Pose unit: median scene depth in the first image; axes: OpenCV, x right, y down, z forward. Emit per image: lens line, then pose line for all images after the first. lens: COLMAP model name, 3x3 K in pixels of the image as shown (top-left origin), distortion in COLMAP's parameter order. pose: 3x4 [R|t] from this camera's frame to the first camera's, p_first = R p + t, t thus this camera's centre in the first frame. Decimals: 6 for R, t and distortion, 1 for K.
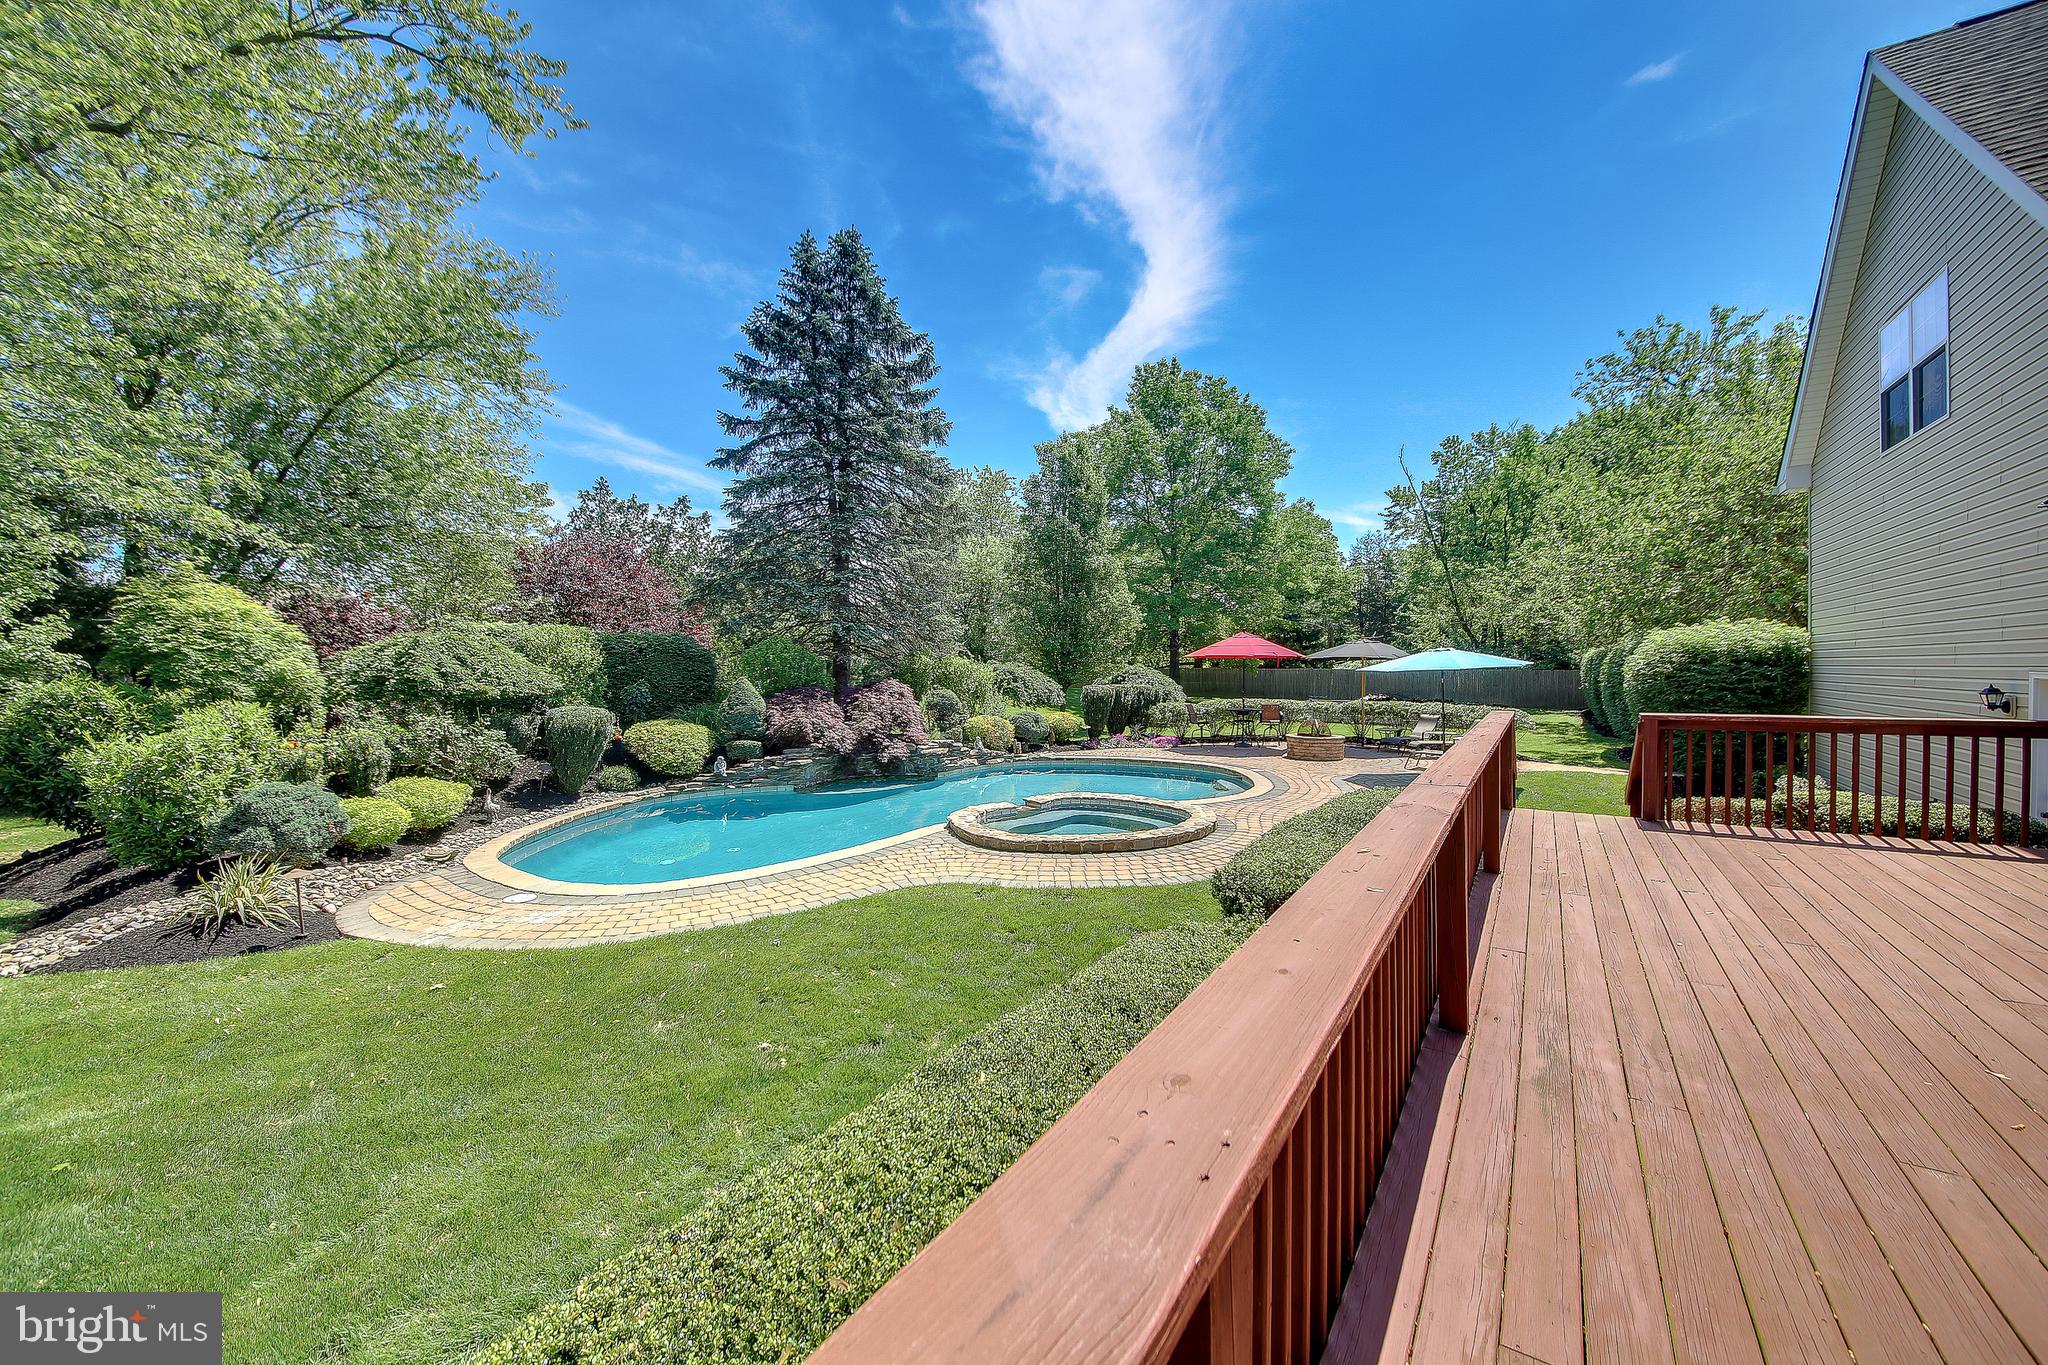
lens RADIAL K [[737.5, 0, 1015.1], [0, 737.5, 683.7], [0, 0, 1]] dist [0.000508, -0.000327]
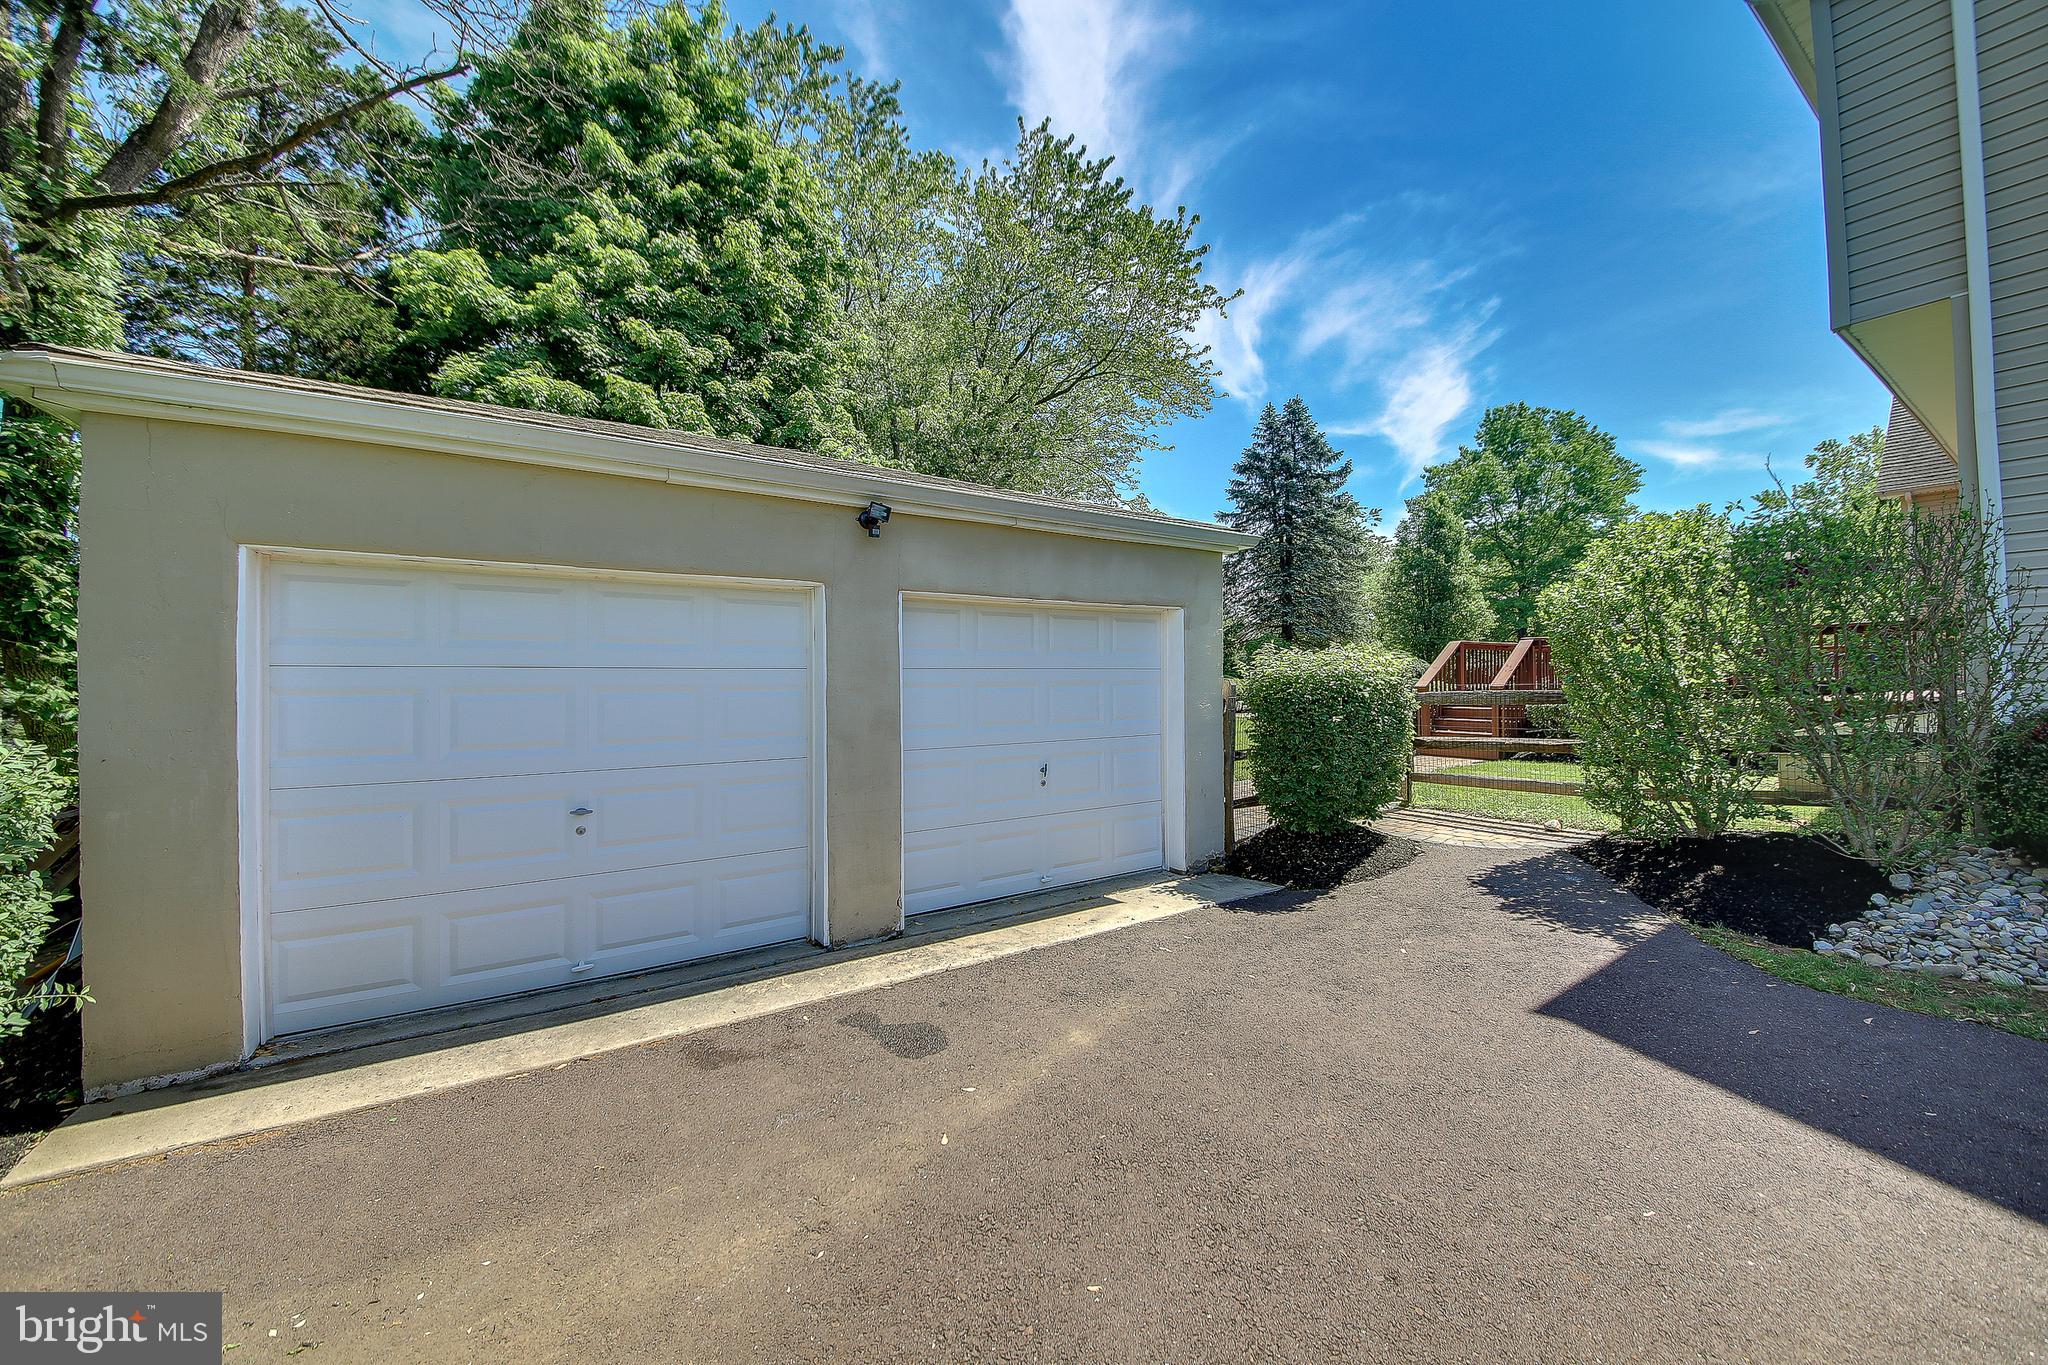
lens RADIAL K [[737.5, 0, 1015.1], [0, 737.5, 683.7], [0, 0, 1]] dist [0.000508, -0.000327]
pose [[0.923683, -0.001614, -0.383155, -0.093156], [-0.005015, 0.999855, -0.016301, 0.043622], [0.383126, 0.016979, 0.923540, -0.449781]]
